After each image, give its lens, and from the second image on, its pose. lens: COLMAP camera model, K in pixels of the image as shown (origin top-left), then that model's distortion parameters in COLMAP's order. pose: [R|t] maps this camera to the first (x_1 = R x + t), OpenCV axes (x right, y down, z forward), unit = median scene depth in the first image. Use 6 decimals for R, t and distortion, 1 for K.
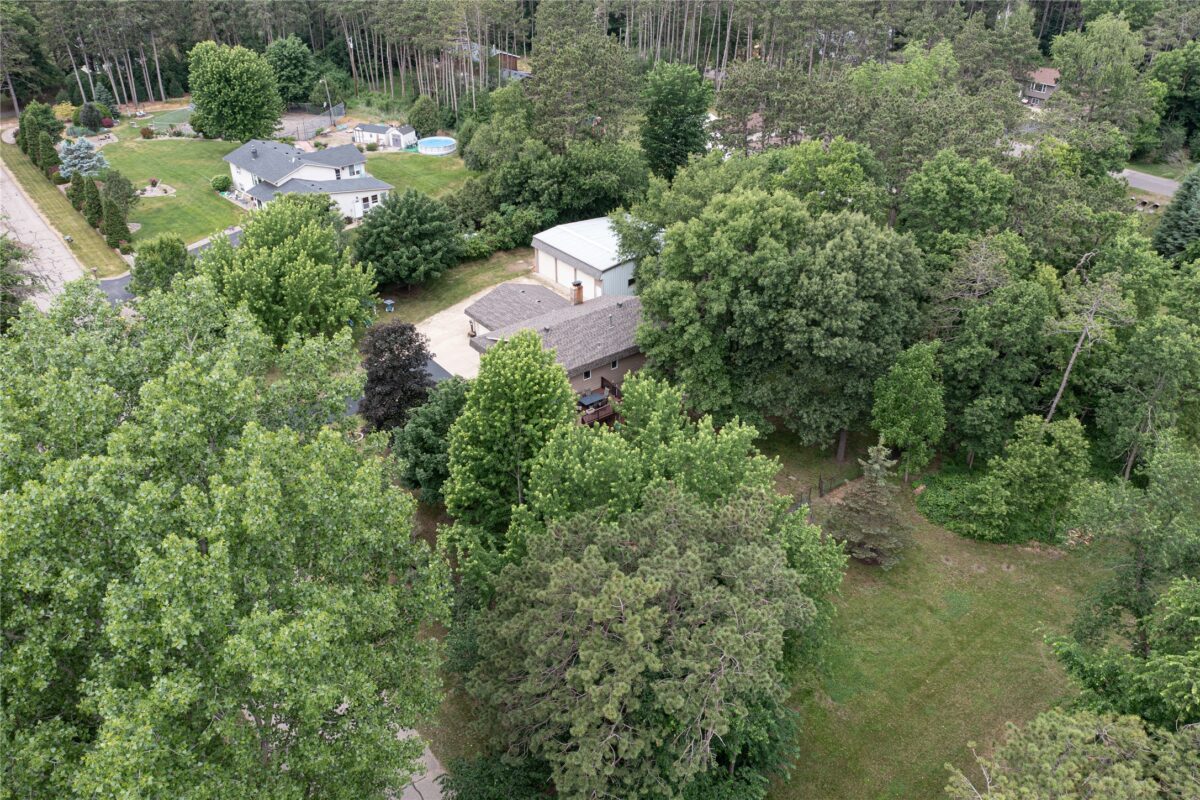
lens RADIAL K [[944.0, 0, 600.0], [0, 944.0, 400.0], [0, 0, 1]] dist [-0.014098, -0.002497]
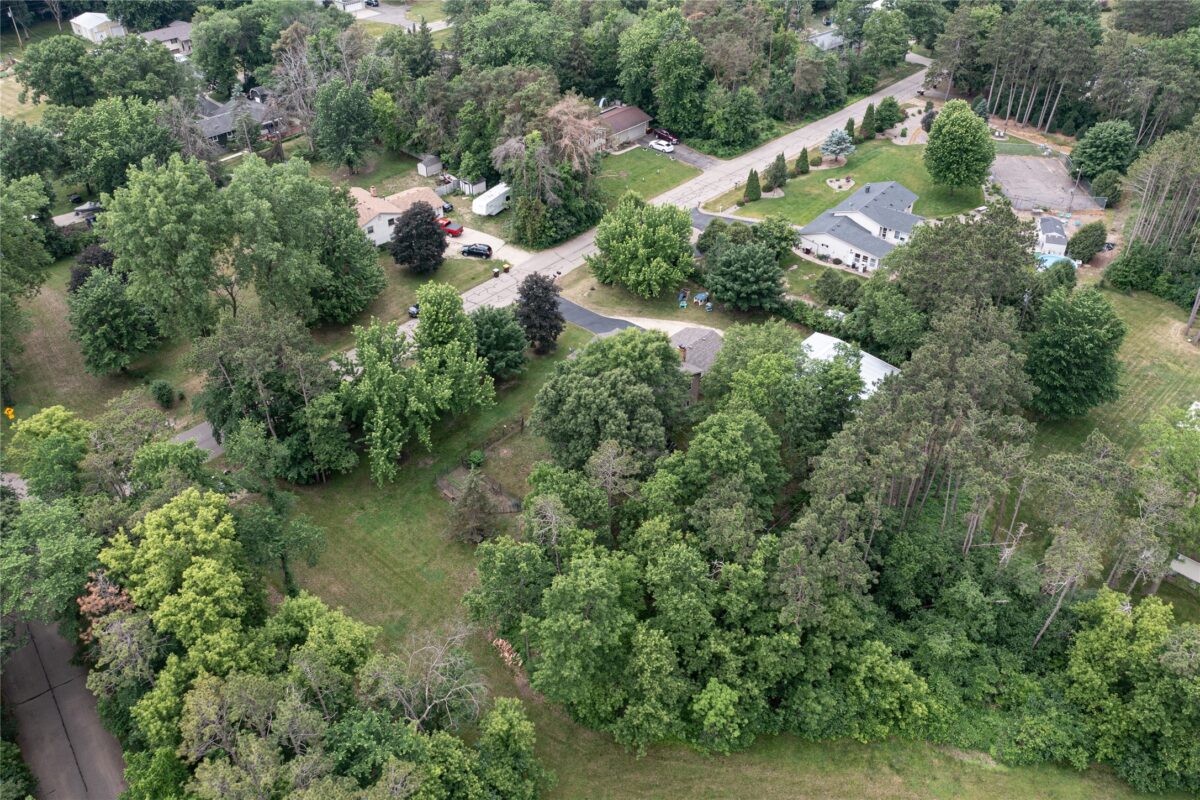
lens RADIAL K [[944.0, 0, 600.0], [0, 944.0, 400.0], [0, 0, 1]] dist [-0.014098, -0.002497]
pose [[0.160516, 0.588438, -0.792449, 0.778913], [-0.510521, 0.736621, 0.443573, -0.438126], [0.844750, 0.333361, 0.418649, 0.240936]]
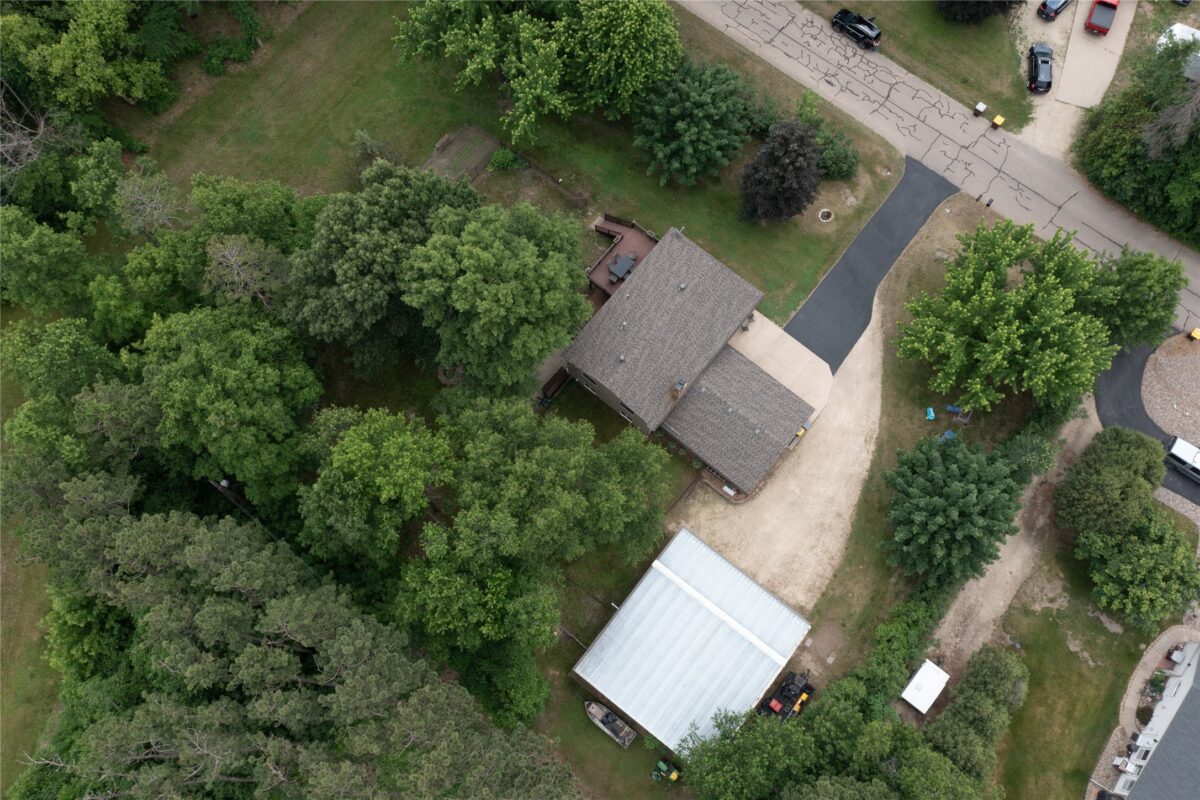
lens RADIAL K [[944.0, 0, 600.0], [0, 944.0, 400.0], [0, 0, 1]] dist [-0.014098, -0.002497]
pose [[-0.972846, 0.223468, -0.060277, 0.070822], [-0.117135, -0.250734, 0.960943, -0.663829], [0.199626, 0.941910, 0.270101, 0.541911]]
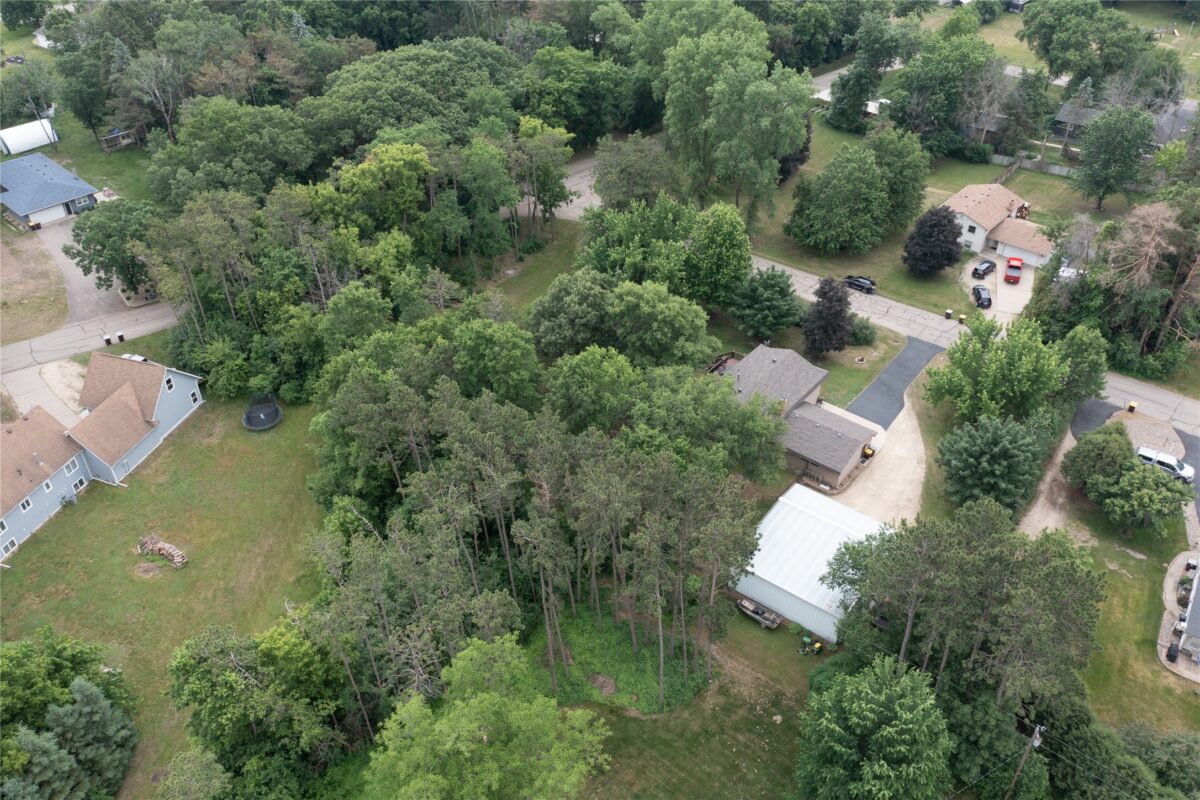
lens RADIAL K [[944.0, 0, 600.0], [0, 944.0, 400.0], [0, 0, 1]] dist [-0.014098, -0.002497]
pose [[-0.971635, 0.143448, -0.188009, 0.313549], [-0.121181, 0.380688, 0.916729, -0.873436], [0.203076, 0.913510, -0.352506, 0.982529]]
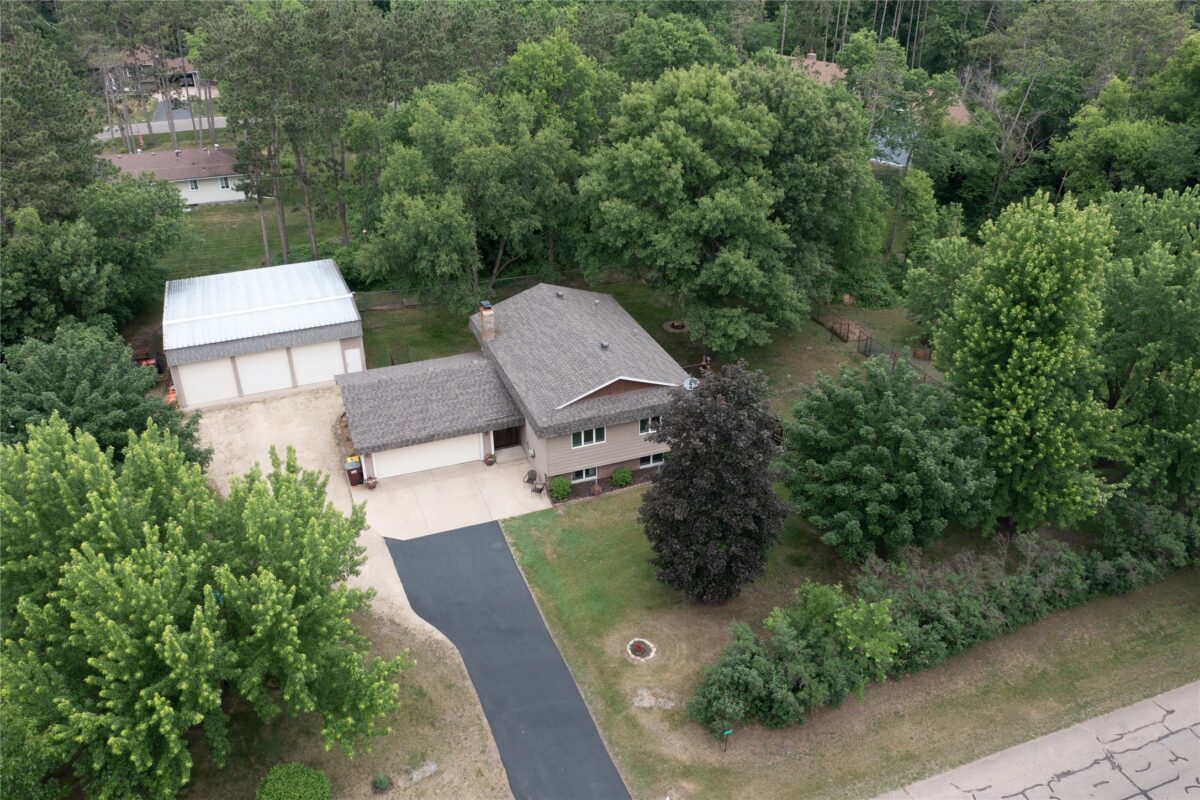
lens RADIAL K [[944.0, 0, 600.0], [0, 944.0, 400.0], [0, 0, 1]] dist [-0.014098, -0.002497]
pose [[0.288594, -0.467579, 0.835513, -0.414268], [0.501839, 0.817042, 0.283902, -0.154081], [-0.815396, 0.337361, 0.470443, 0.455727]]
